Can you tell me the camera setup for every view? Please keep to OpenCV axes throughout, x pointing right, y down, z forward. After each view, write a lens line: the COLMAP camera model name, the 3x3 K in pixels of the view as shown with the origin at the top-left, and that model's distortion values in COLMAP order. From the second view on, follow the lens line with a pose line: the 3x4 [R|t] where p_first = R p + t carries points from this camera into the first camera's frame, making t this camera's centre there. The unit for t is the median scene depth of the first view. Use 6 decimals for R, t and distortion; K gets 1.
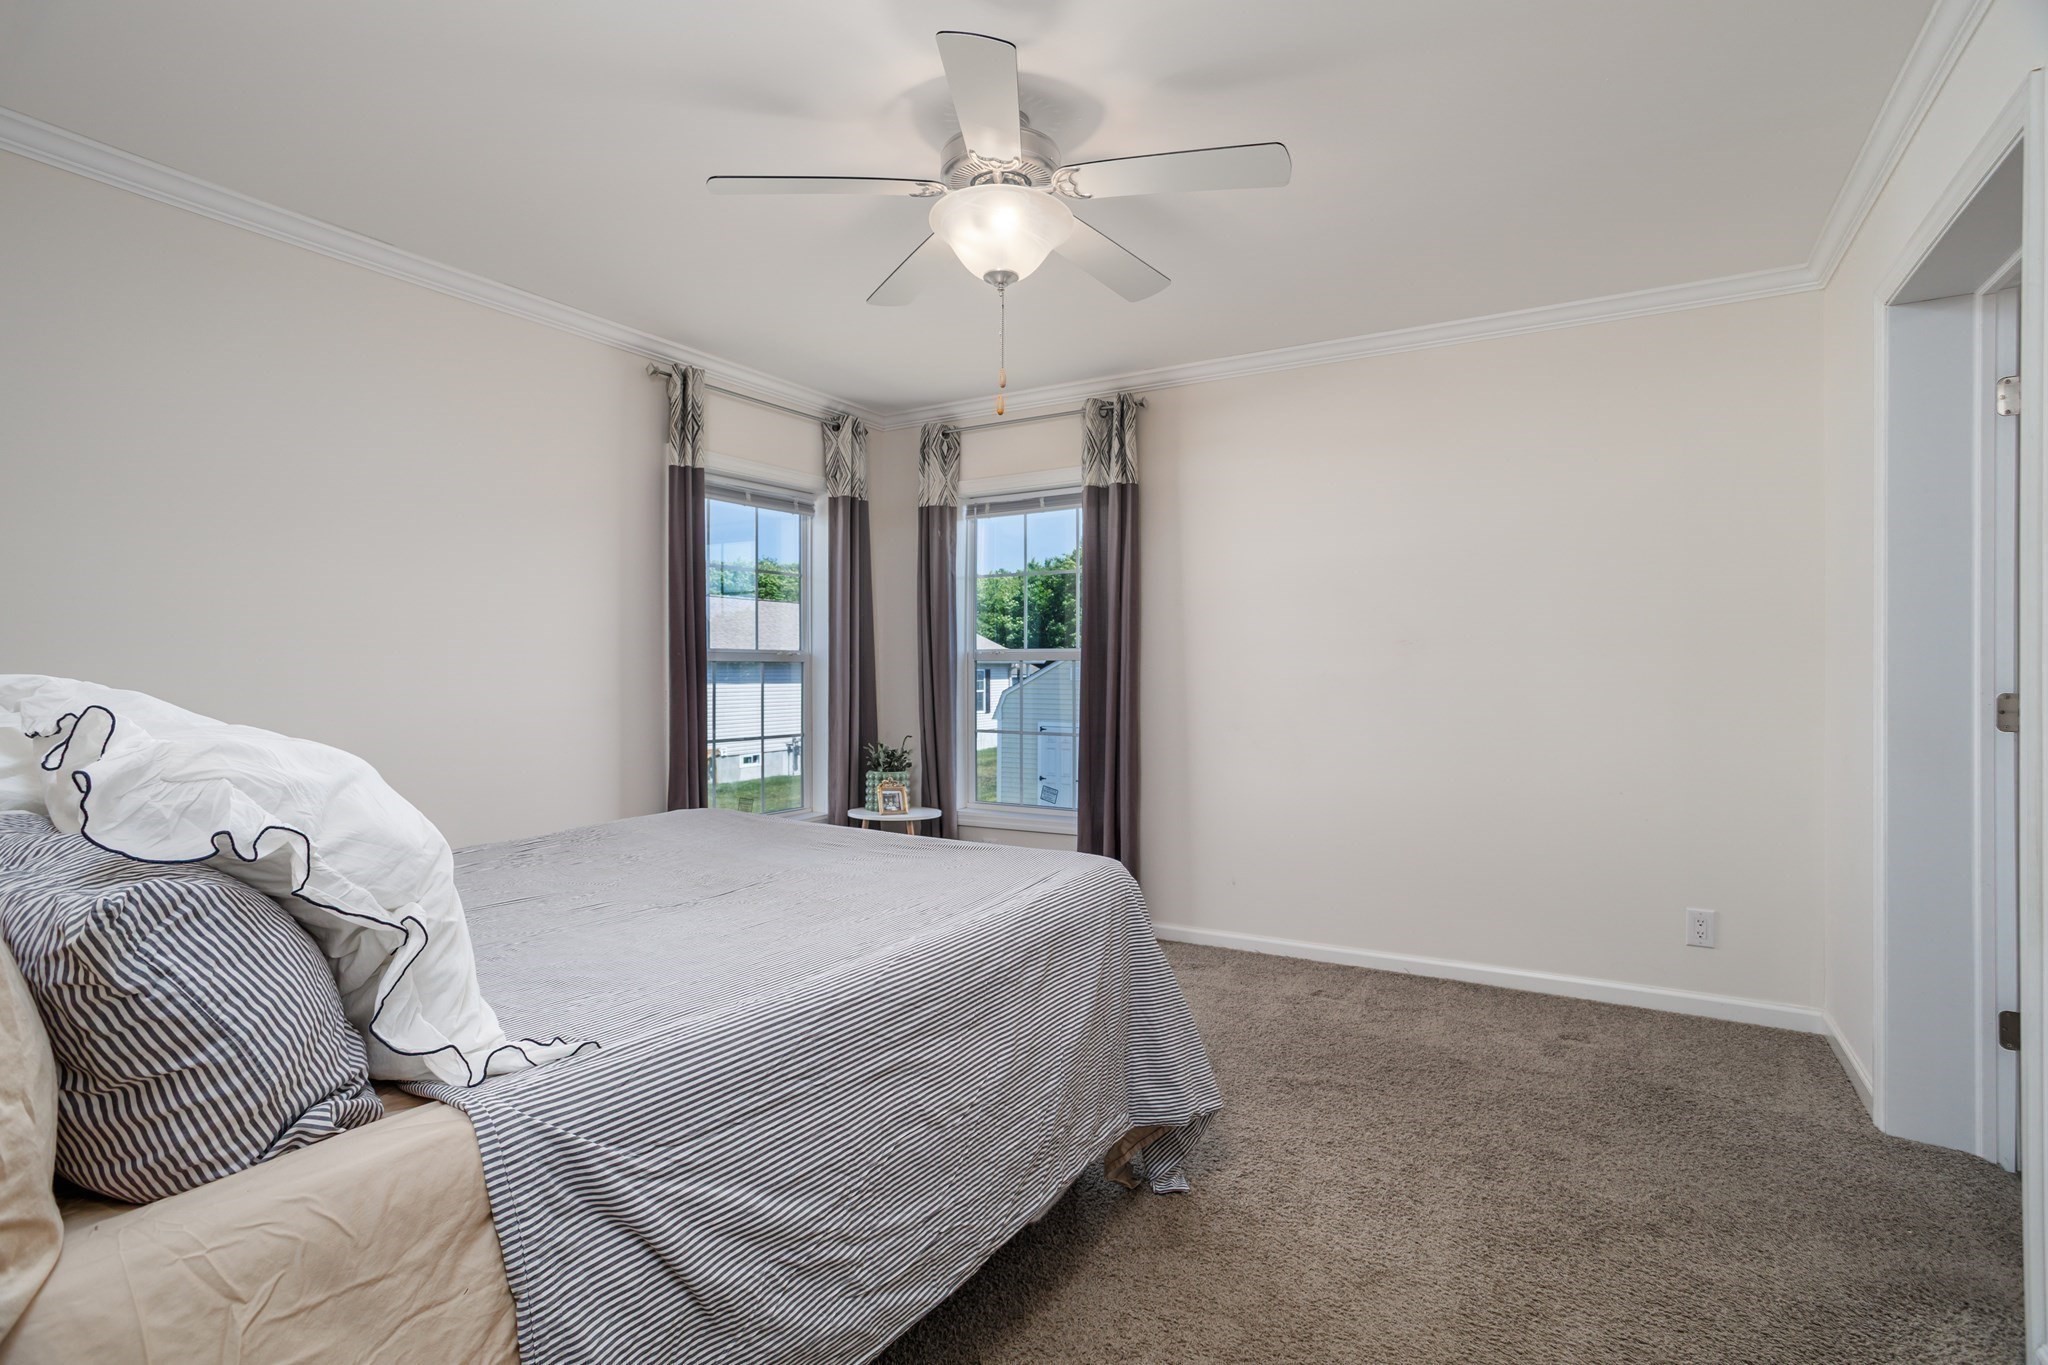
lens RADIAL K [[988.7, 0, 1032.2], [0, 988.7, 678.2], [0, 0, 1]] dist [-0.014784, 0.004473]
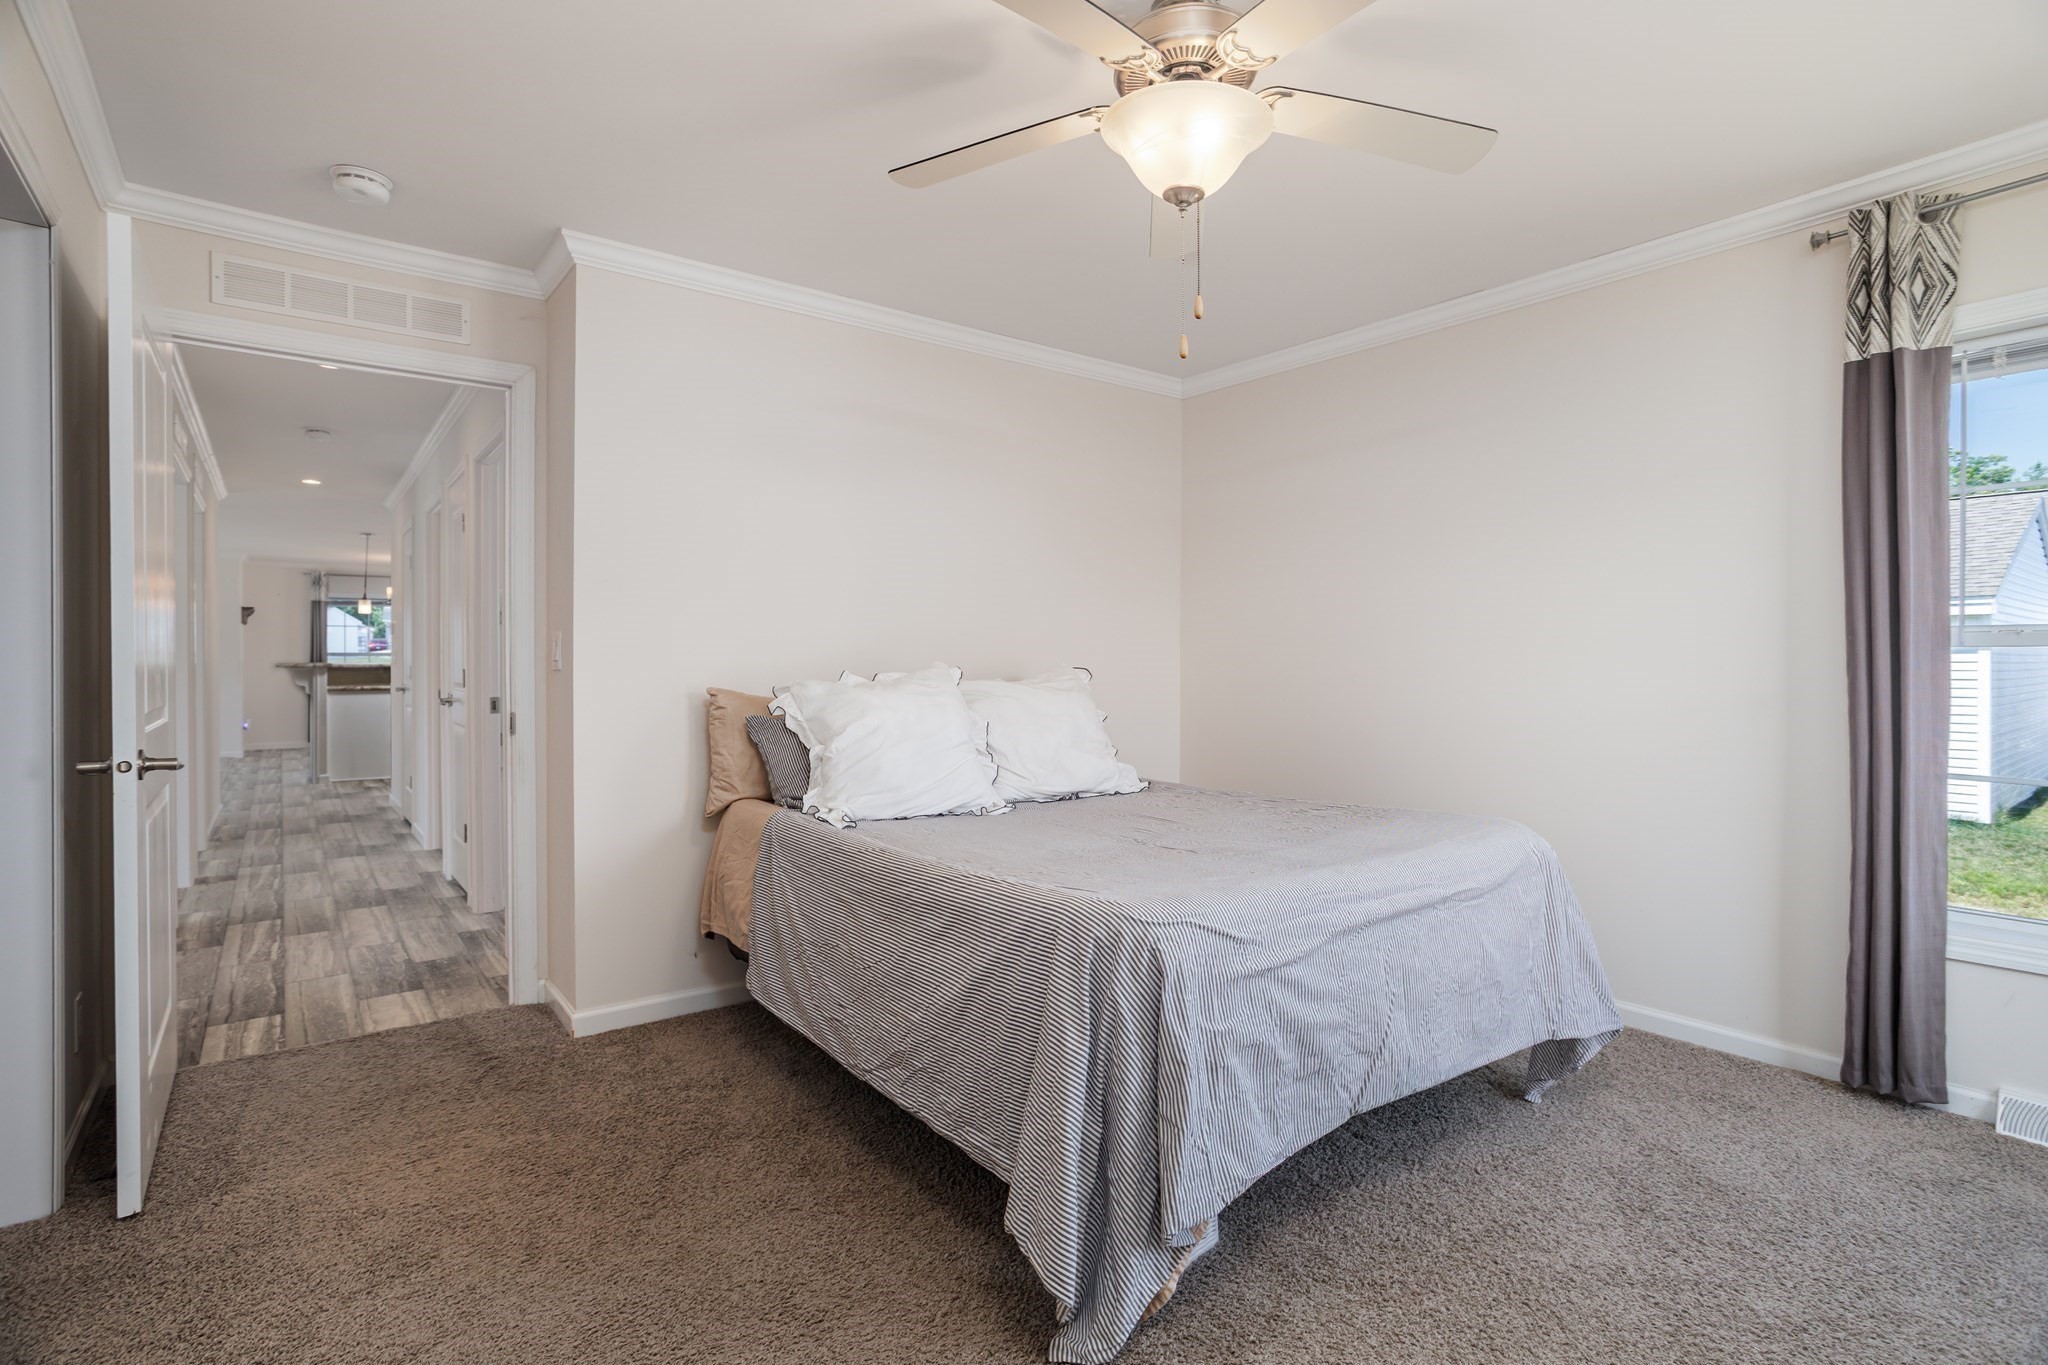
lens RADIAL K [[988.7, 0, 1031.6], [0, 988.7, 674.3], [0, 0, 1]] dist [-0.014784, 0.004473]
pose [[-0.371997, 0.008044, -0.928199, 1.031049], [-0.006978, 0.999910, 0.011462, -0.005908], [0.928208, 0.010741, -0.371908, 1.535335]]
